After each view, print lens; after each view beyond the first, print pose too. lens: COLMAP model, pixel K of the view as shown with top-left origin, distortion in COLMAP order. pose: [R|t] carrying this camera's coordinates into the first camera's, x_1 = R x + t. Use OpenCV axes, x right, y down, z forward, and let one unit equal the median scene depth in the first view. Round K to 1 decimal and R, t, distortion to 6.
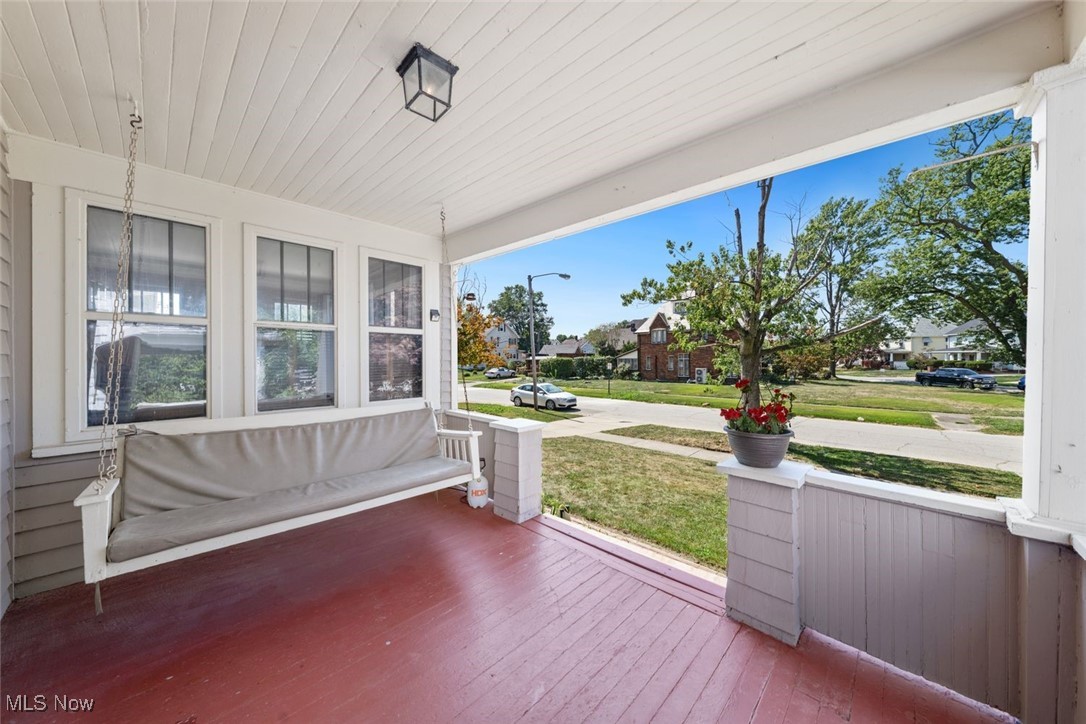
lens RADIAL K [[375.6, 0, 541.6], [0, 375.6, 359.6], [0, 0, 1]] dist [-0.012308, -0.000074]
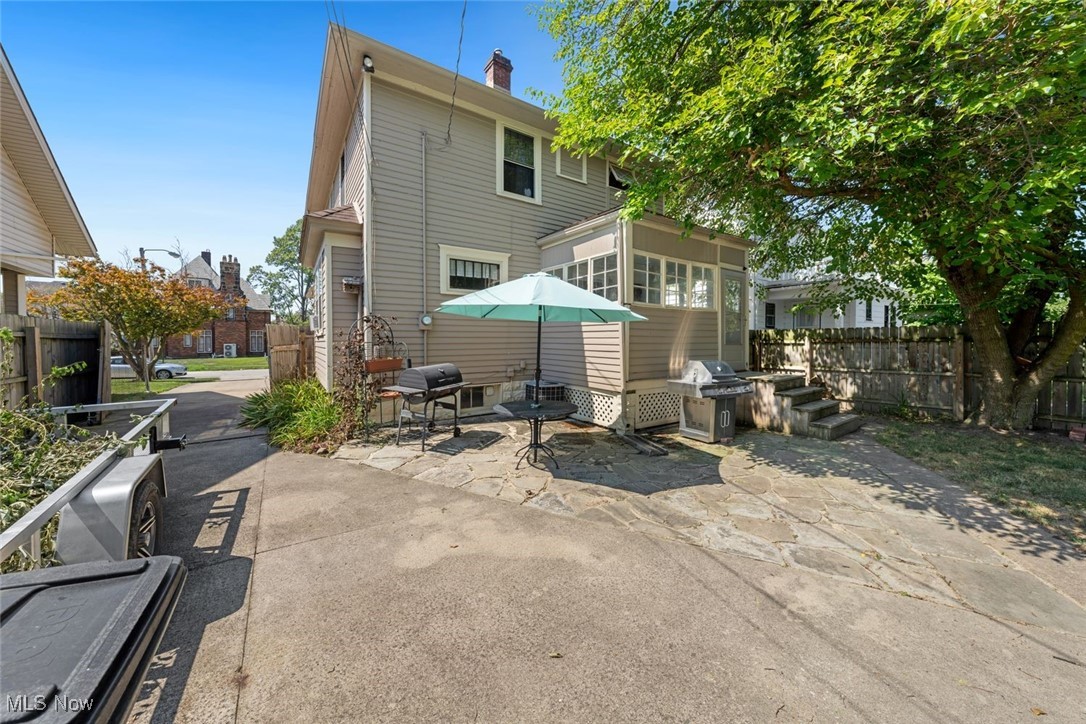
lens RADIAL K [[375.6, 0, 541.6], [0, 375.6, 359.6], [0, 0, 1]] dist [-0.012308, -0.000074]
pose [[0.207862, -0.046899, 0.977033, -0.465404], [0.002801, 0.998874, 0.047352, 0.019876], [-0.978154, -0.007106, 0.207759, -0.158784]]
